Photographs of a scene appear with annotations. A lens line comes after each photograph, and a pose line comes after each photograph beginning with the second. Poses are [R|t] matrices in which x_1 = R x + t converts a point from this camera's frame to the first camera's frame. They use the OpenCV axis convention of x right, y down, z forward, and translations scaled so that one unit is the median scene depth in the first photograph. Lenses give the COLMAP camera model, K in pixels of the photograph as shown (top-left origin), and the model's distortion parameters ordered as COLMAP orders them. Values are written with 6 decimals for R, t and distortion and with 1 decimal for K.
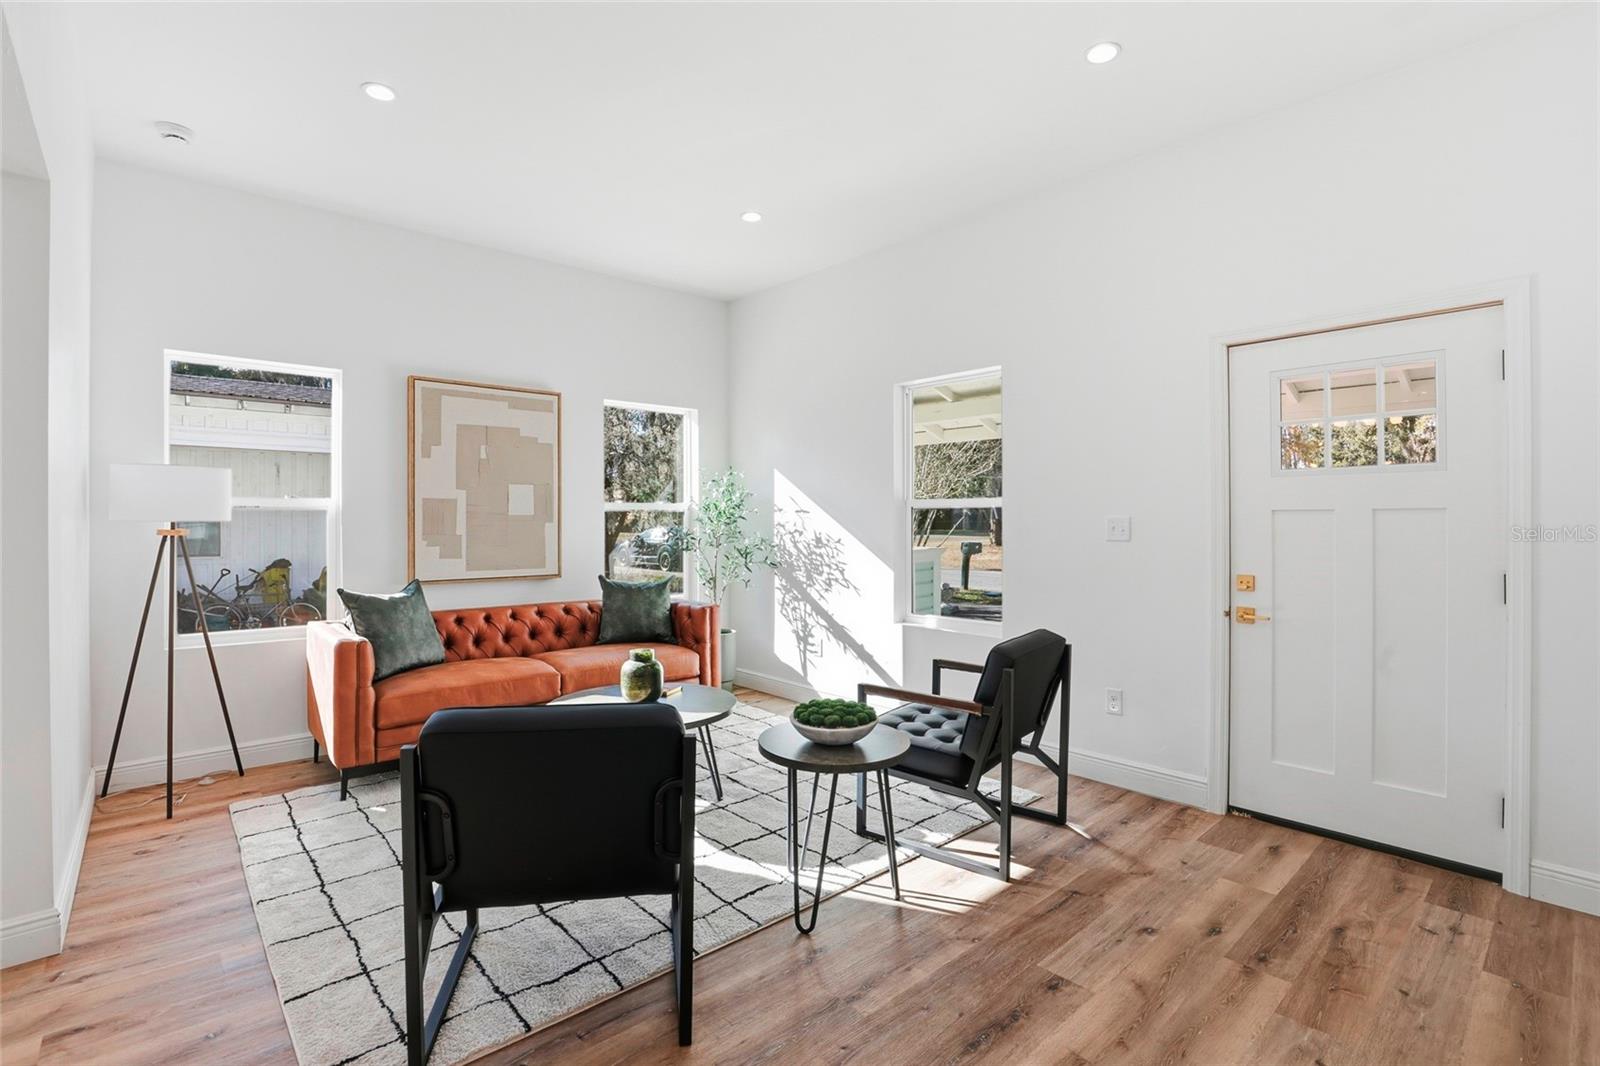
lens RADIAL K [[749.2, 0, 795.4], [0, 749.2, 515.8], [0, 0, 1]] dist [-0.002920, -0.000348]
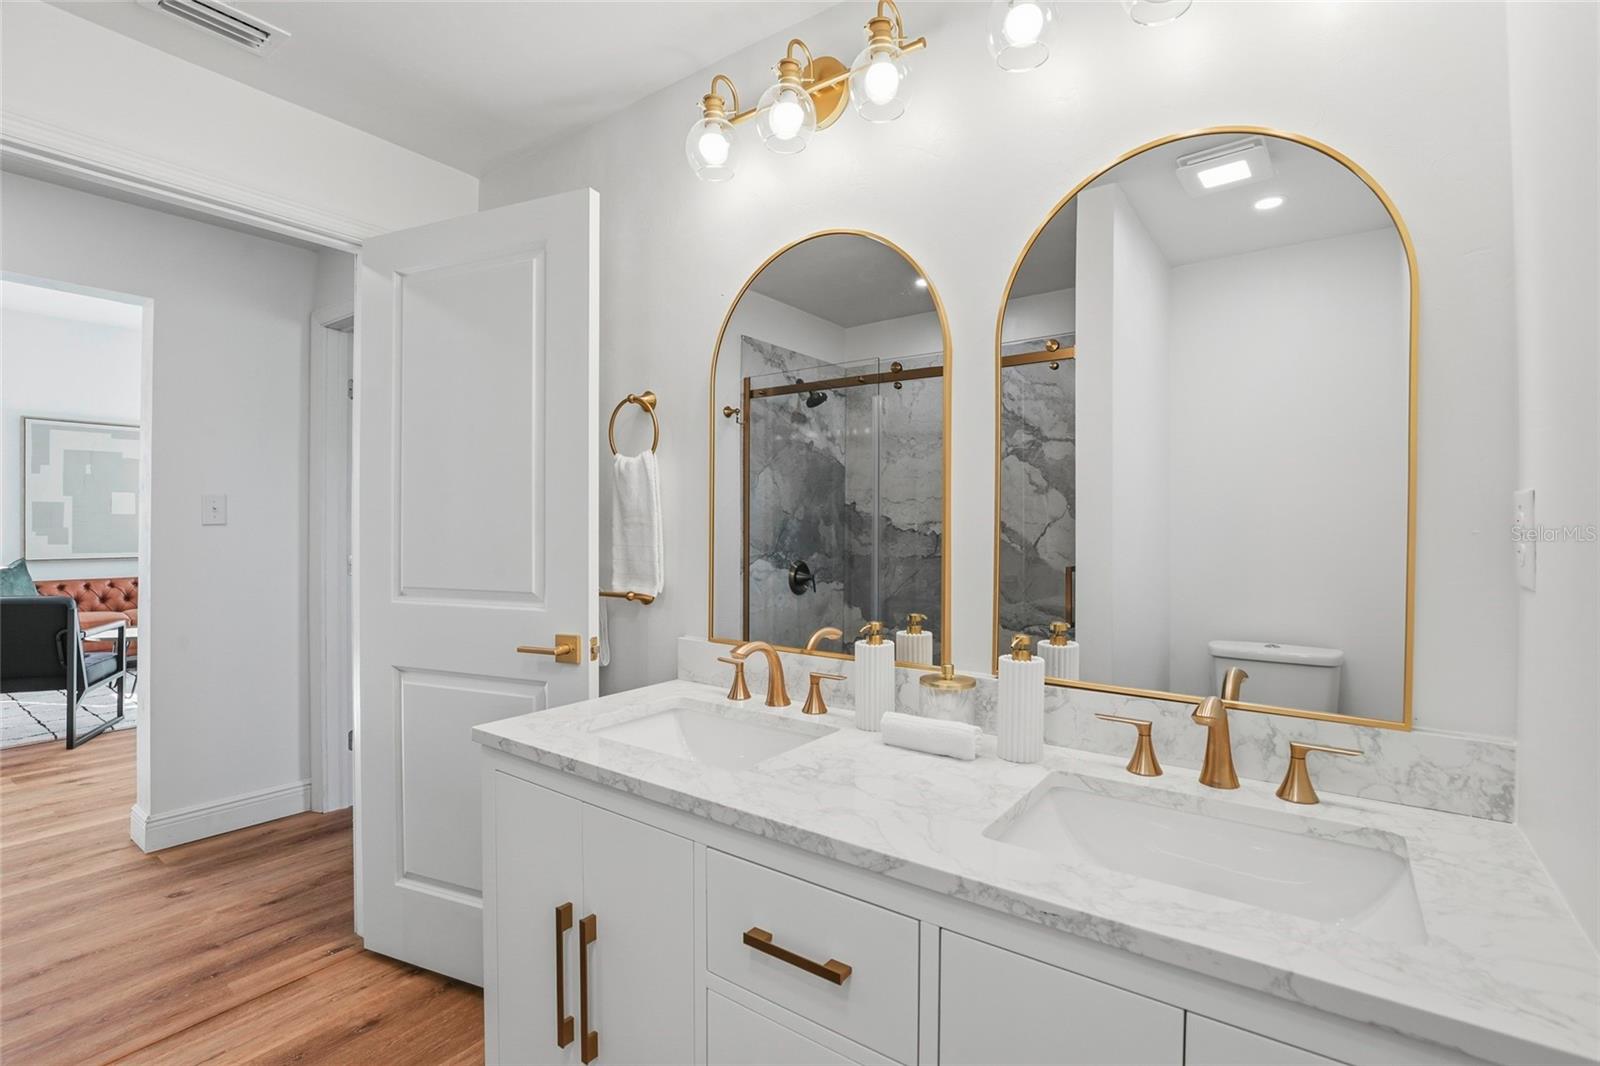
lens RADIAL K [[744.1, 0, 806.3], [0, 744.1, 525.7], [0, 0, 1]] dist [-0.037762, 0.008587]
pose [[0.975128, 0.004295, 0.221600, 0.620370], [-0.004947, 0.999985, 0.002389, 0.011520], [-0.221587, -0.003426, 0.975135, -0.647722]]
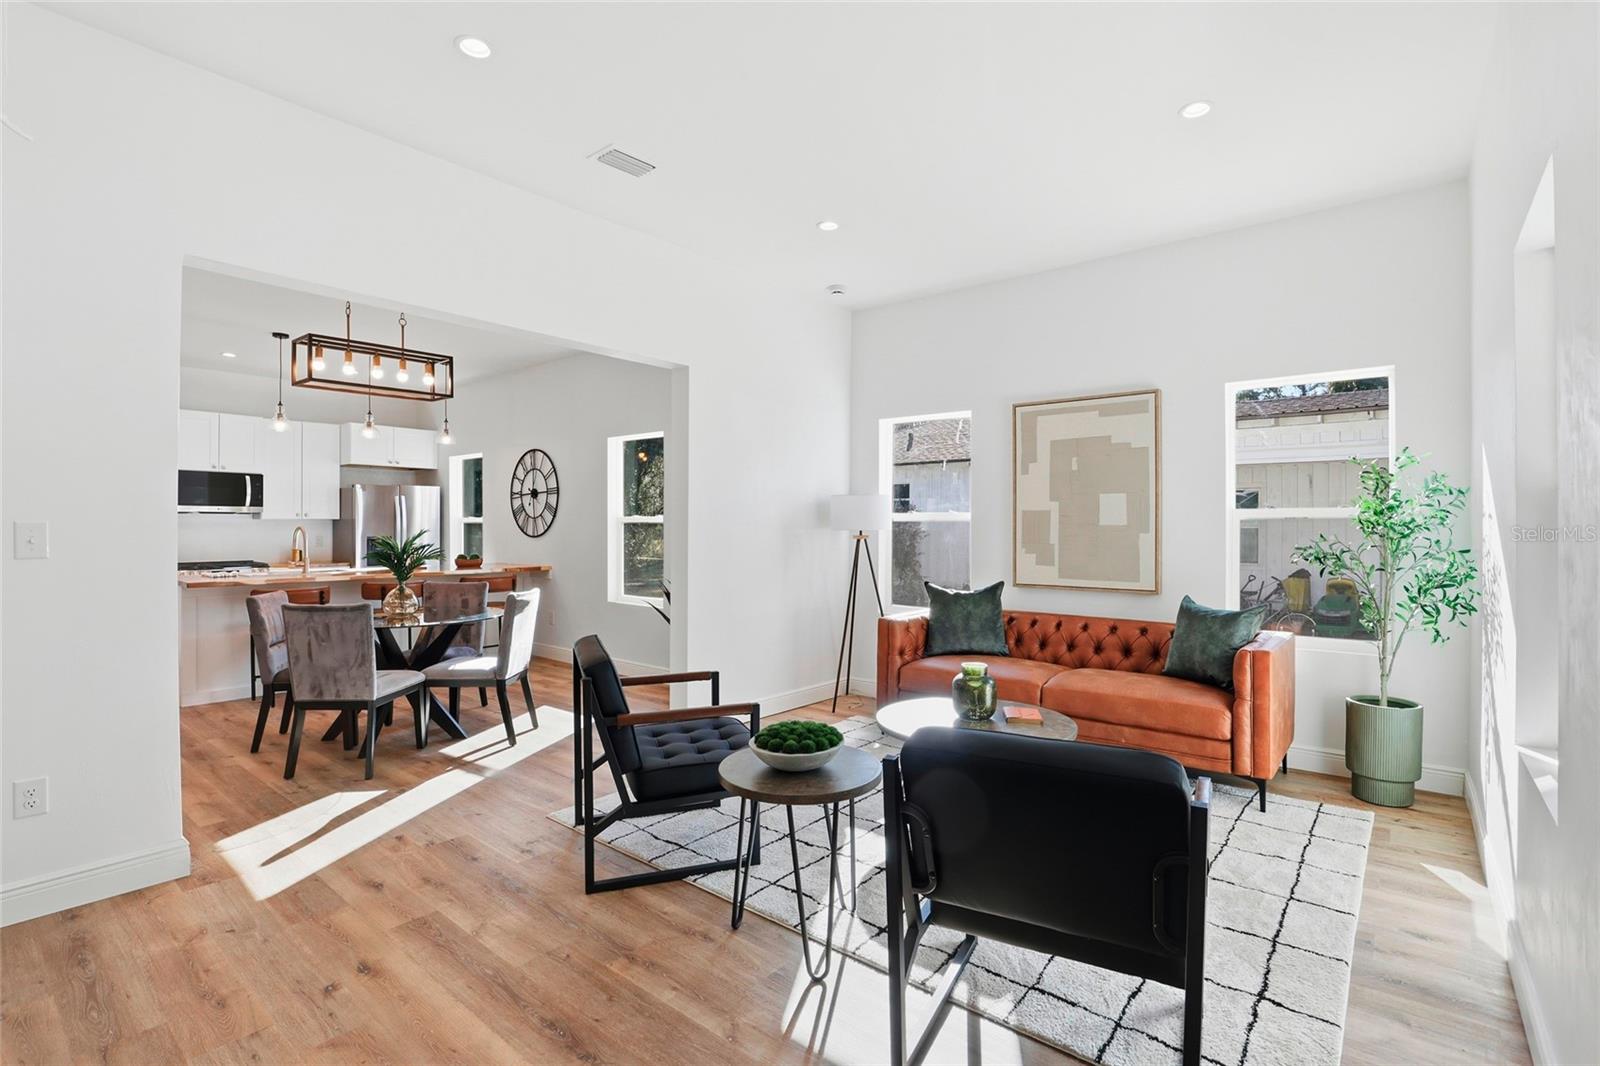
lens RADIAL K [[744.1, 0, 806.3], [0, 744.1, 525.7], [0, 0, 1]] dist [-0.037762, 0.008587]
pose [[0.159066, -0.001802, -0.987266, 0.542653], [0.000660, 0.999998, -0.001719, 0.001204], [0.987268, -0.000378, 0.159066, 0.490593]]
